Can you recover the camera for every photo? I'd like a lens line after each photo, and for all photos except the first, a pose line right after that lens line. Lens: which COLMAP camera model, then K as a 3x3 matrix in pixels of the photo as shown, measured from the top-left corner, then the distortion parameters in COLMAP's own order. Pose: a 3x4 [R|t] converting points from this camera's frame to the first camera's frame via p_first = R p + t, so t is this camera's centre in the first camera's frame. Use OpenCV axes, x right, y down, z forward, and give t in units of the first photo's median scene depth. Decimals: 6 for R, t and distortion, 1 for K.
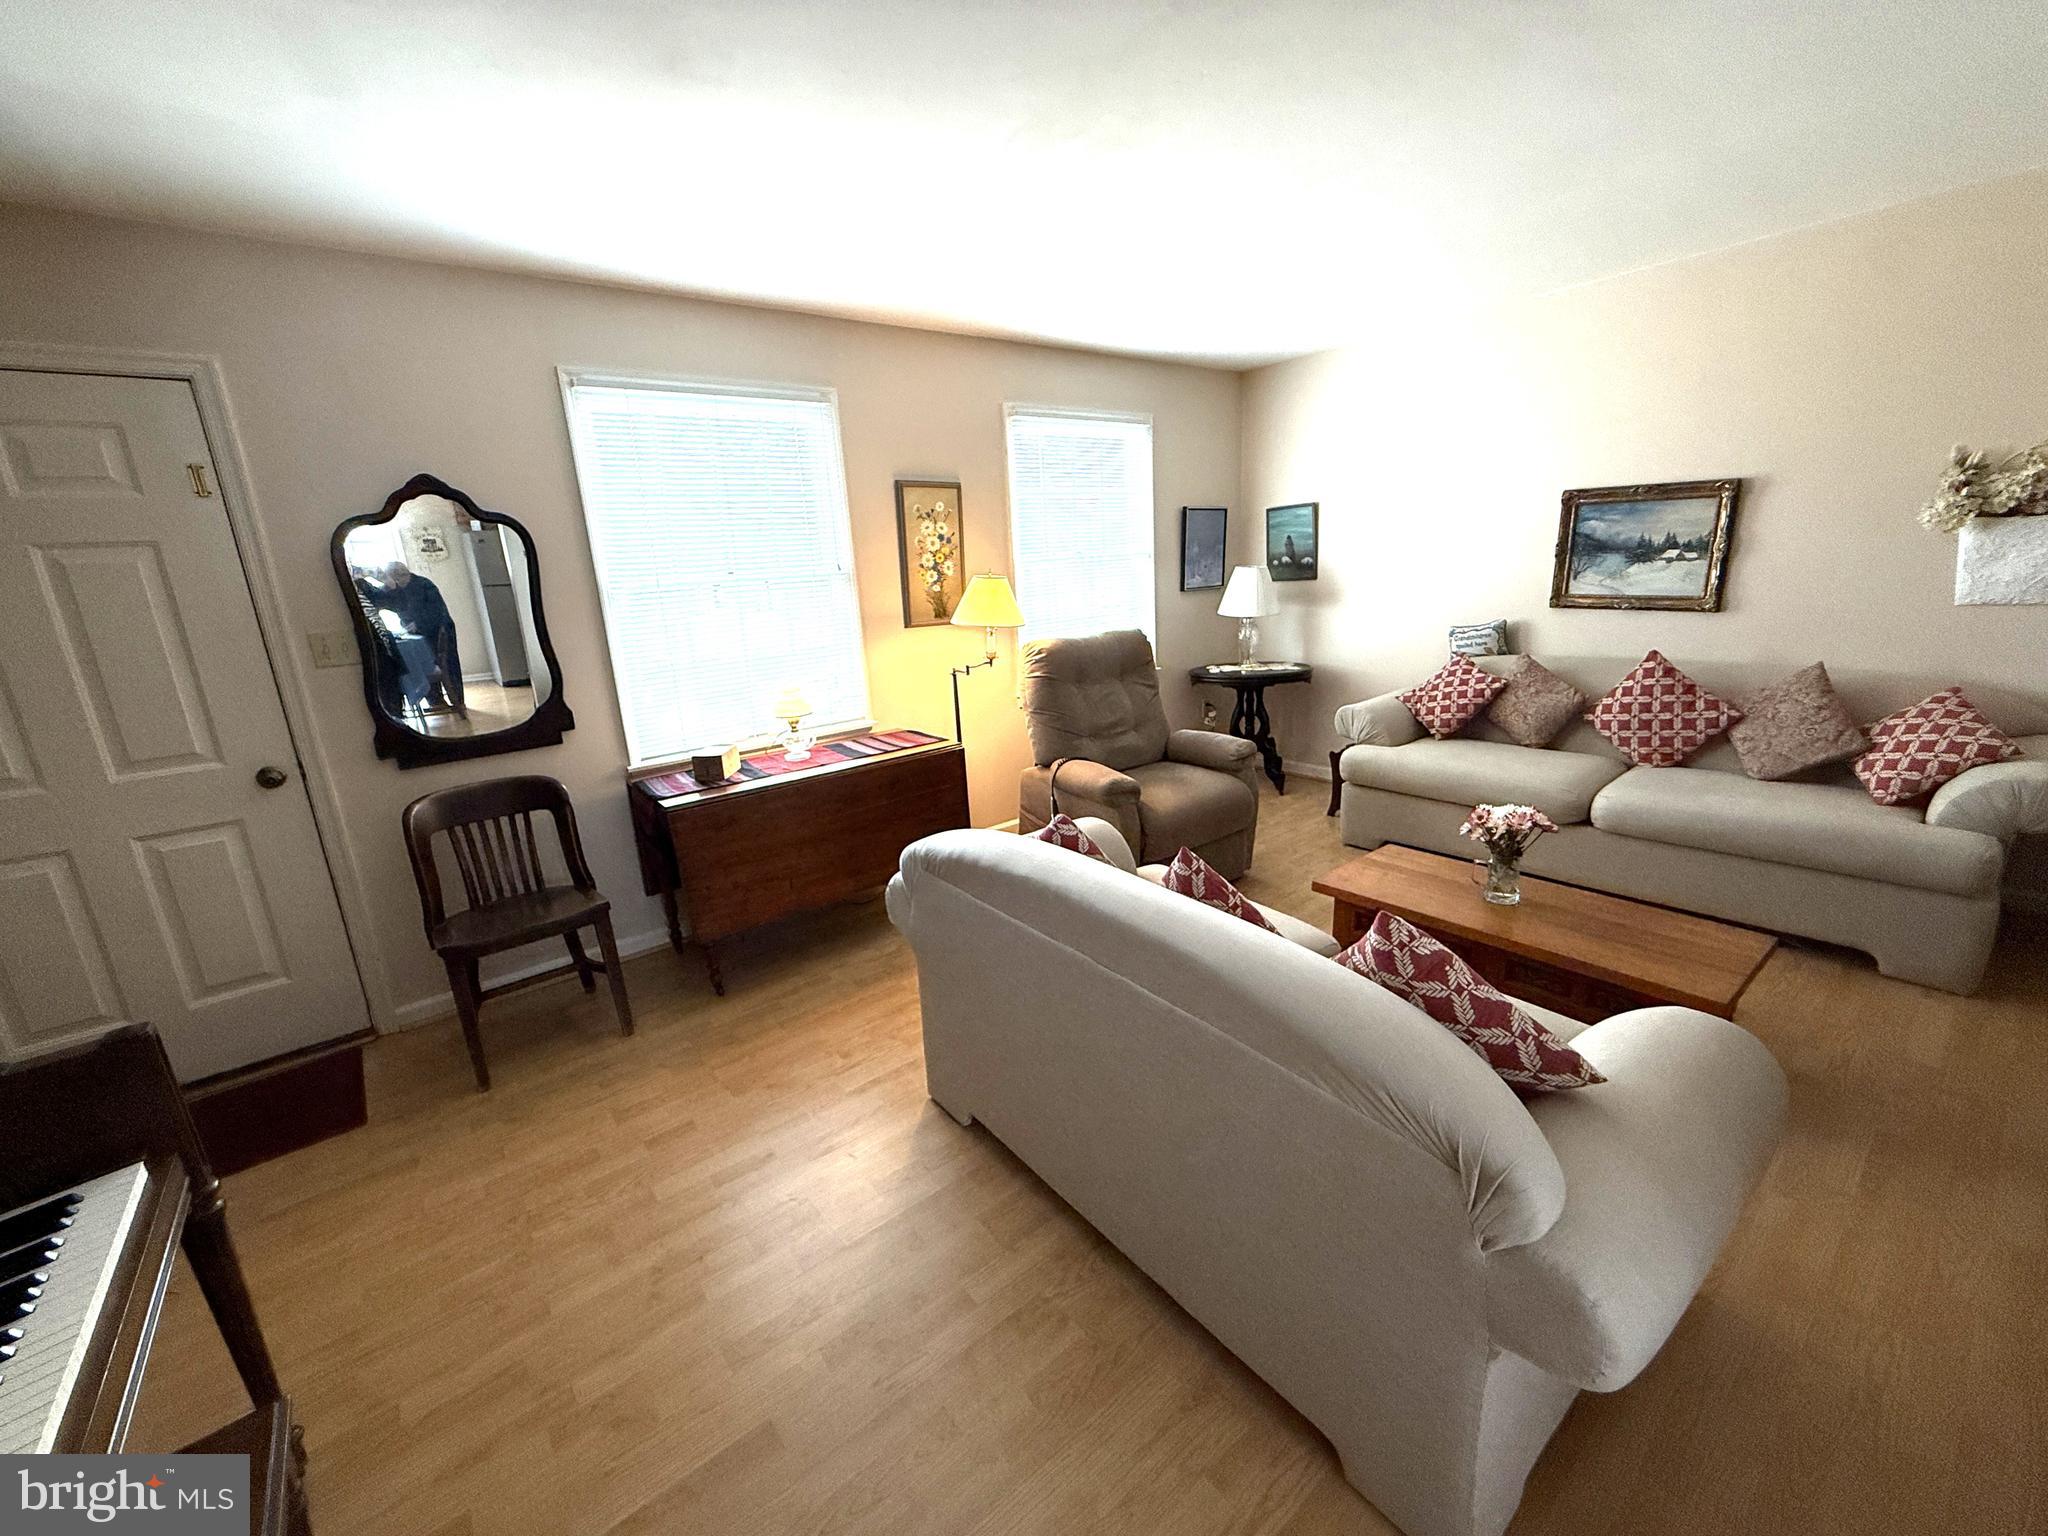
lens RADIAL K [[815.2, 0, 1015.0], [0, 815.2, 770.8], [0, 0, 1]] dist [-0.000182, 0.000006]
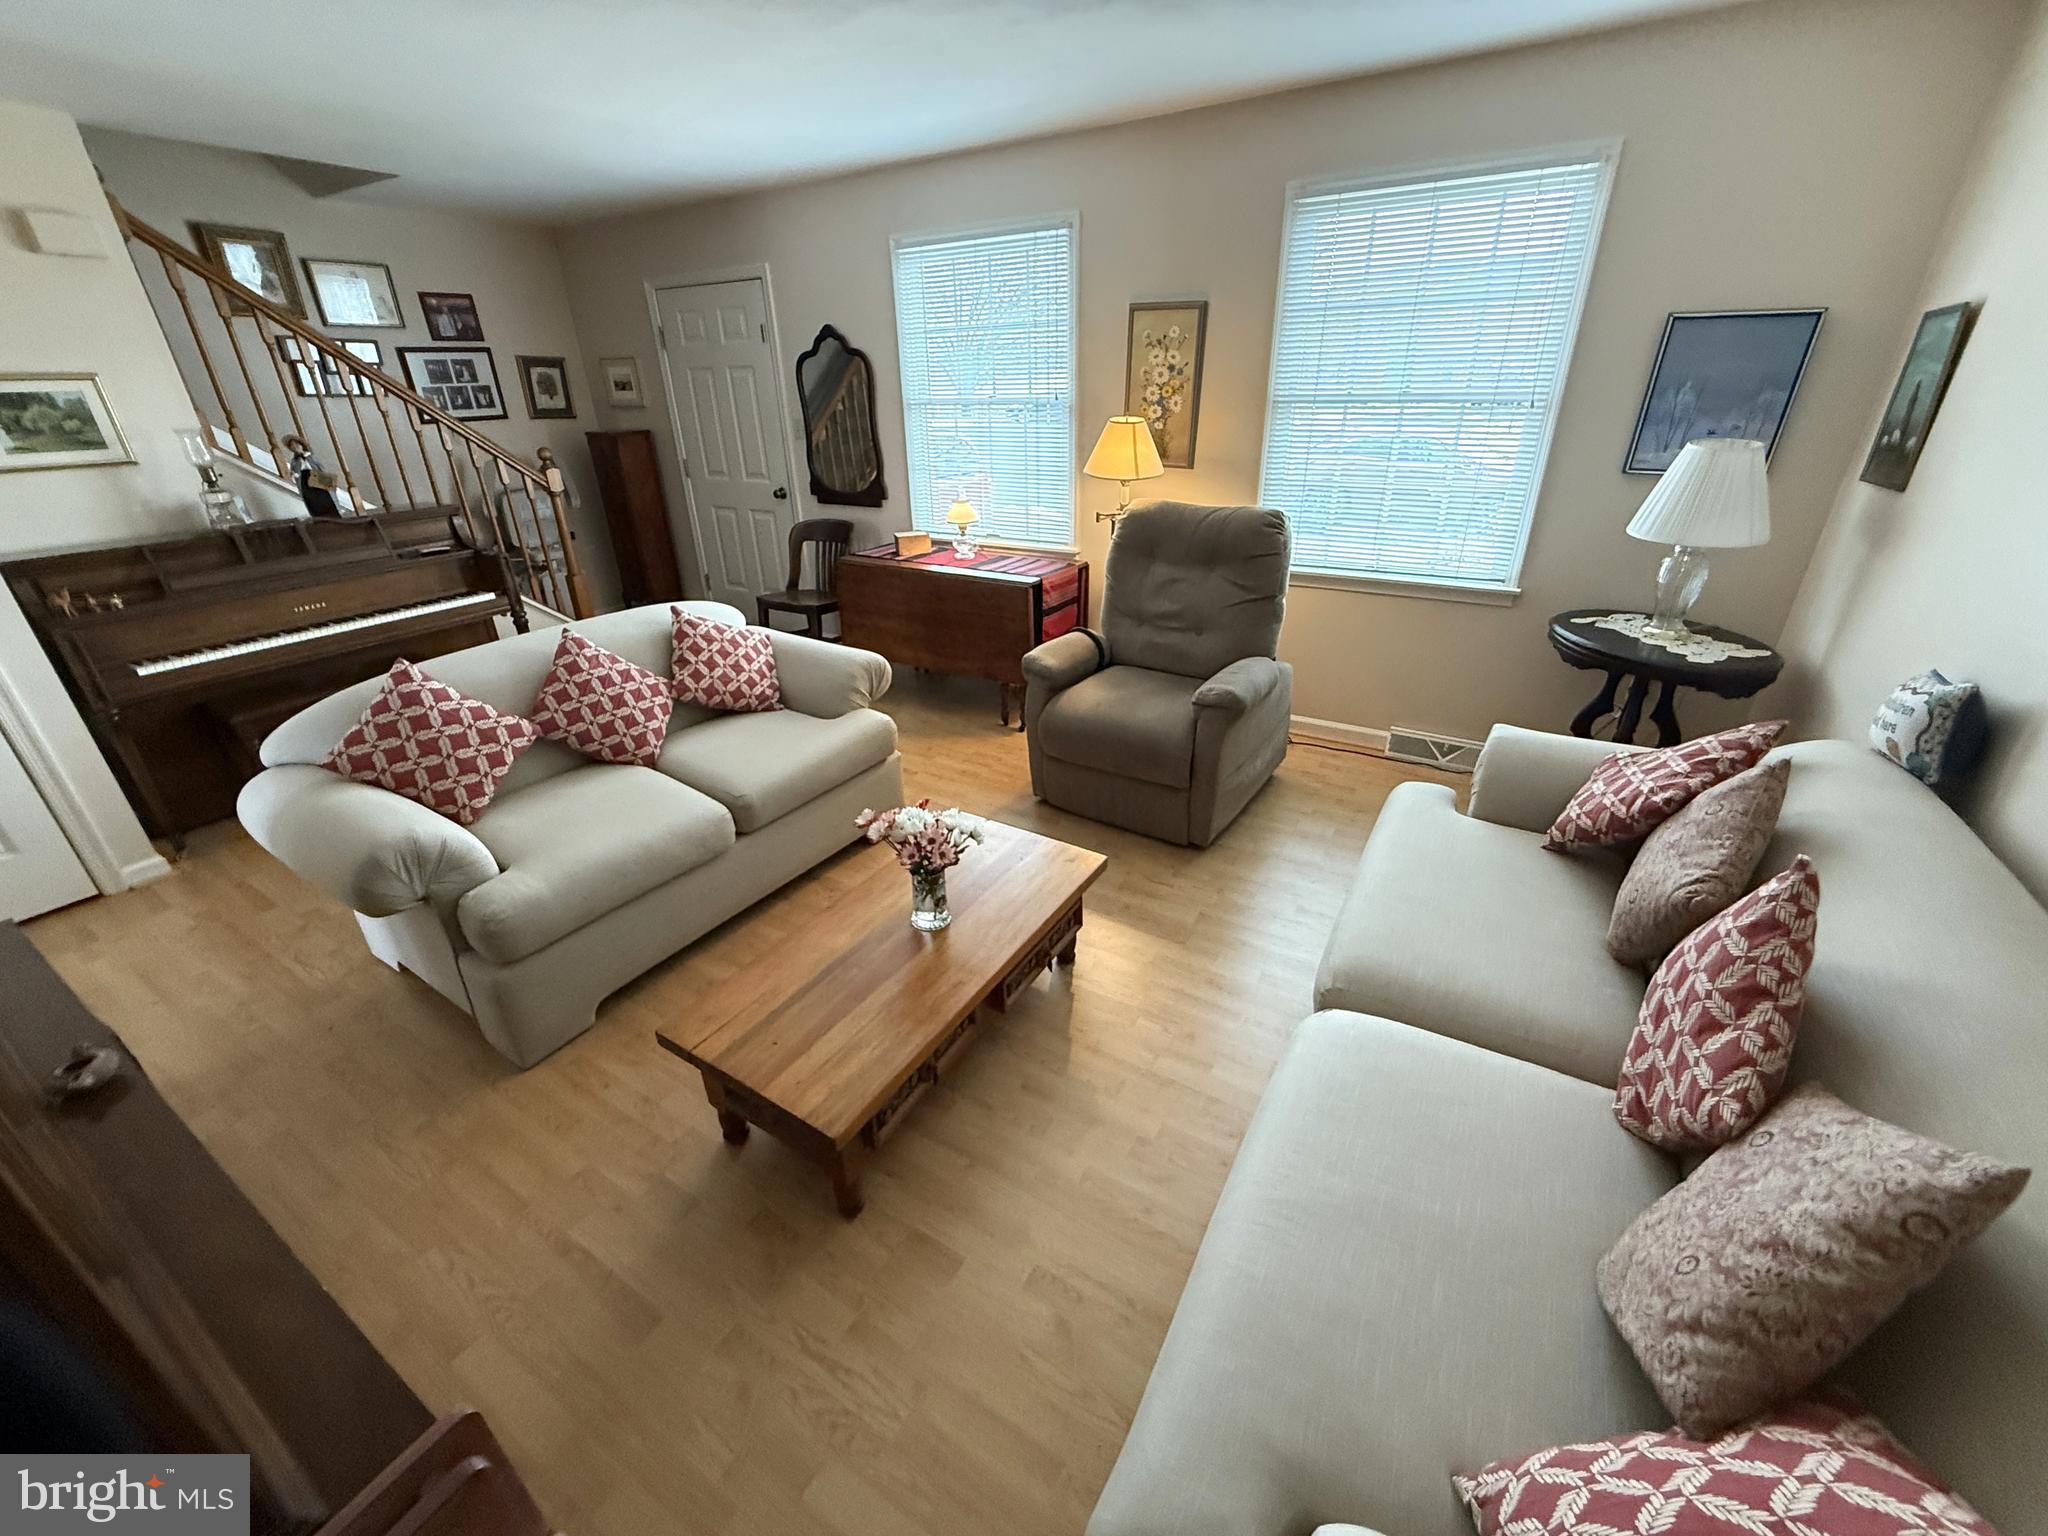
lens RADIAL K [[815.2, 0, 1020.3], [0, 815.2, 768.8], [0, 0, 1]] dist [-0.000182, 0.000006]
pose [[0.332413, 0.449753, -0.828989, 0.949203], [-0.240543, 0.890334, 0.386580, -0.230992], [0.911943, 0.070903, 0.404144, 0.589458]]
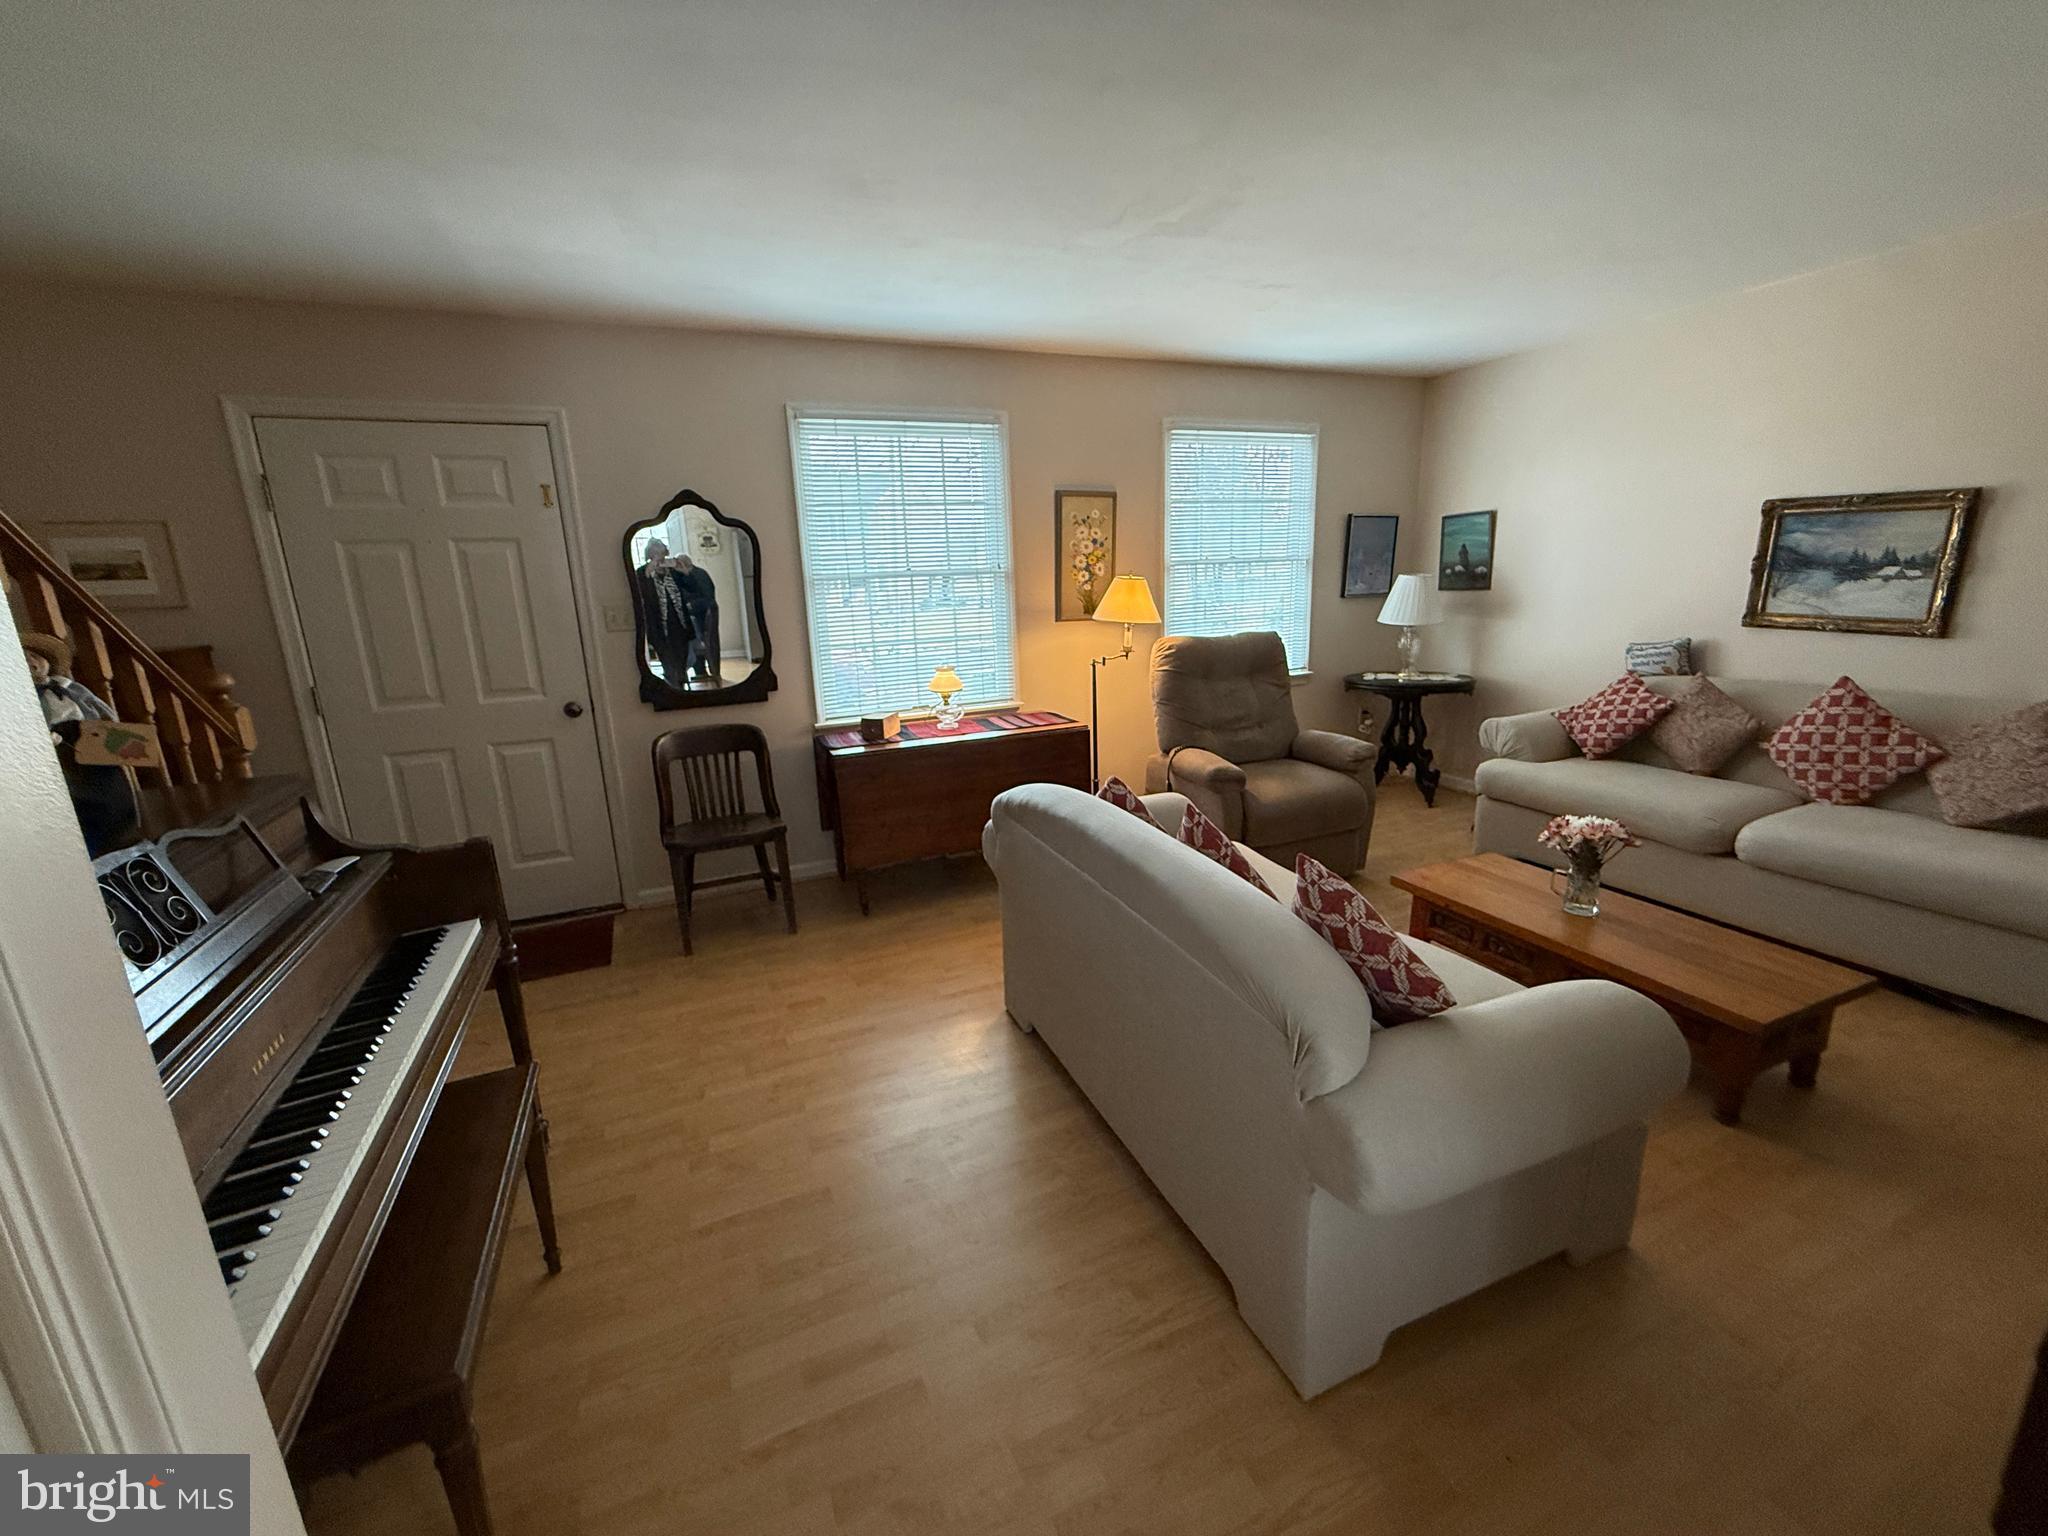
lens RADIAL K [[815.2, 0, 1014.6], [0, 815.2, 769.8], [0, 0, 1]] dist [-0.000182, 0.000006]
pose [[0.964432, 0.083911, -0.250657, 0.126513], [-0.084518, 0.996387, 0.008360, 0.027307], [0.250453, 0.013122, 0.968040, -0.114814]]
